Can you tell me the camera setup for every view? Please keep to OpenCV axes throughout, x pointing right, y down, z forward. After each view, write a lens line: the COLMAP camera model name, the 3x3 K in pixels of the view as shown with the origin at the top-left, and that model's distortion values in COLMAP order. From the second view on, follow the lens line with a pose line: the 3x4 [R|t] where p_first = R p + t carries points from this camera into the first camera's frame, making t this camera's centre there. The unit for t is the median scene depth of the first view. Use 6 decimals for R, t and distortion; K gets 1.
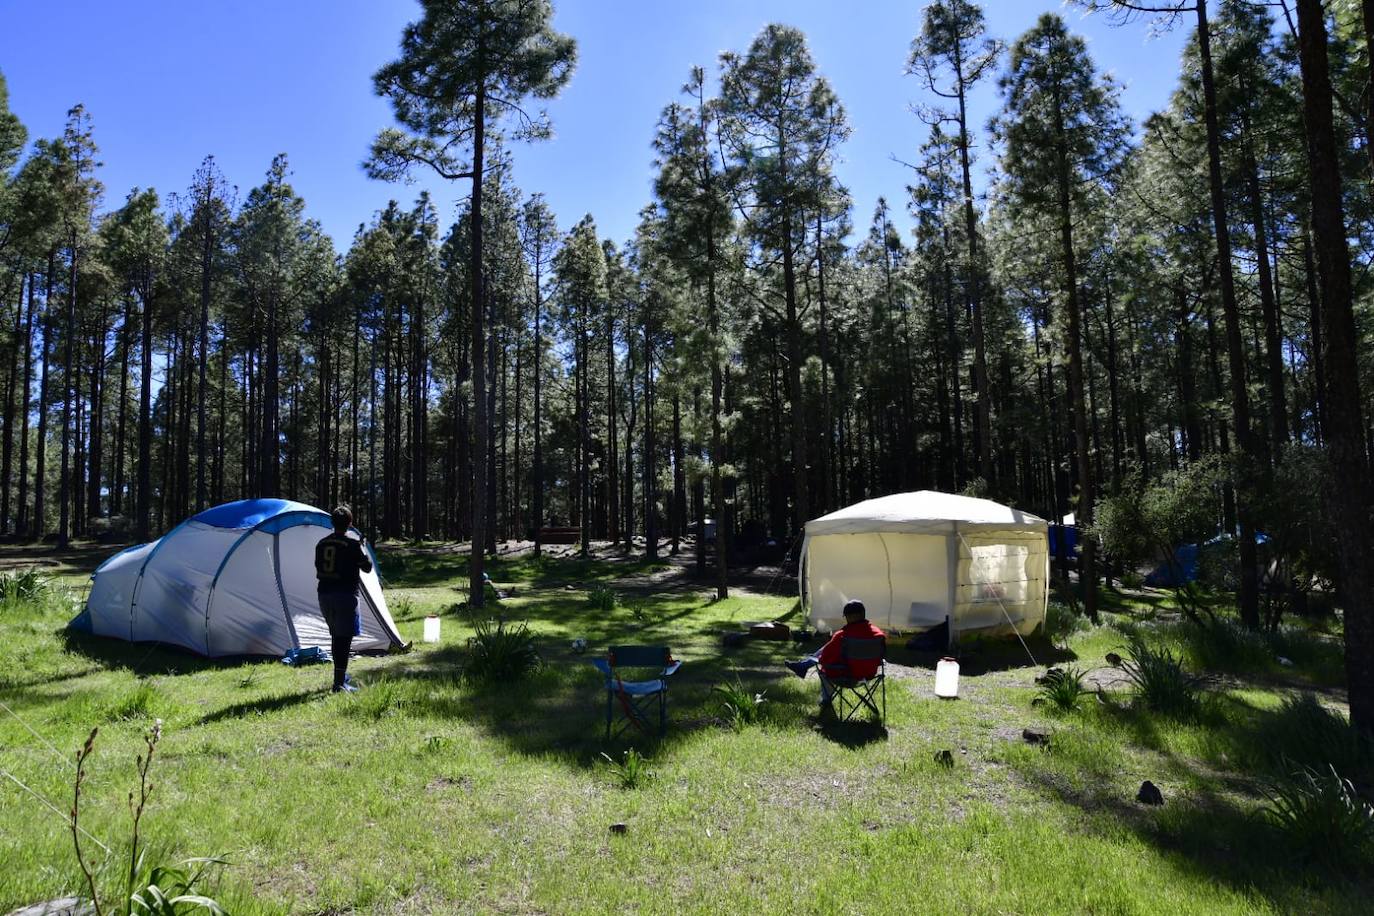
lens RADIAL K [[959.0, 0, 681.2], [0, 959.0, 459.3], [0, 0, 1]] dist [-0.132269, 0.084536]
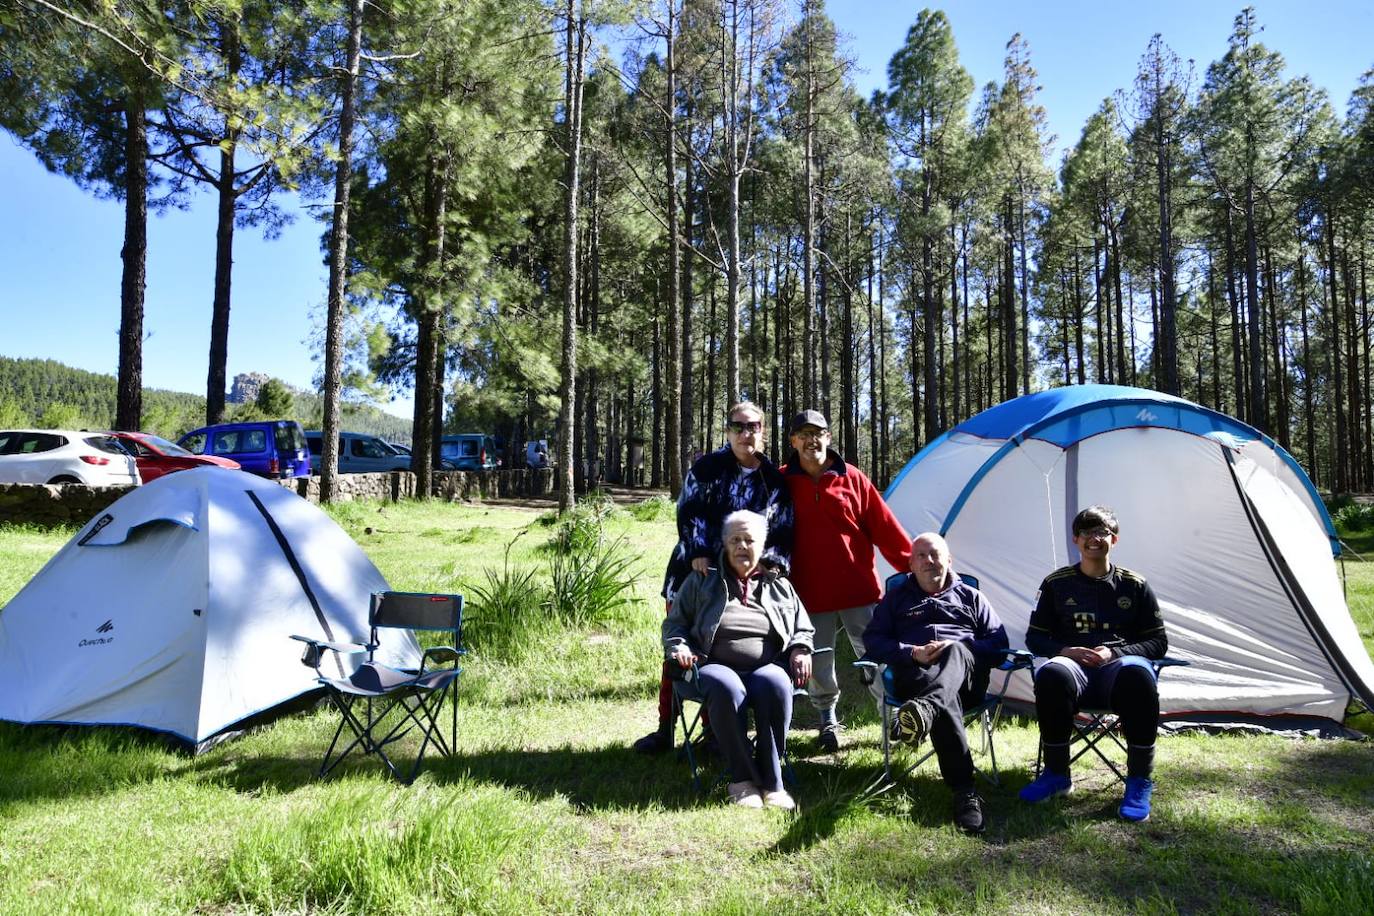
lens RADIAL K [[959.0, 0, 681.2], [0, 959.0, 459.3], [0, 0, 1]] dist [-0.132269, 0.084536]
pose [[0.537859, -0.023759, -0.842700, -0.040370], [0.067403, 0.997615, 0.014893, 0.016001], [0.840336, -0.064811, 0.538177, 0.148752]]
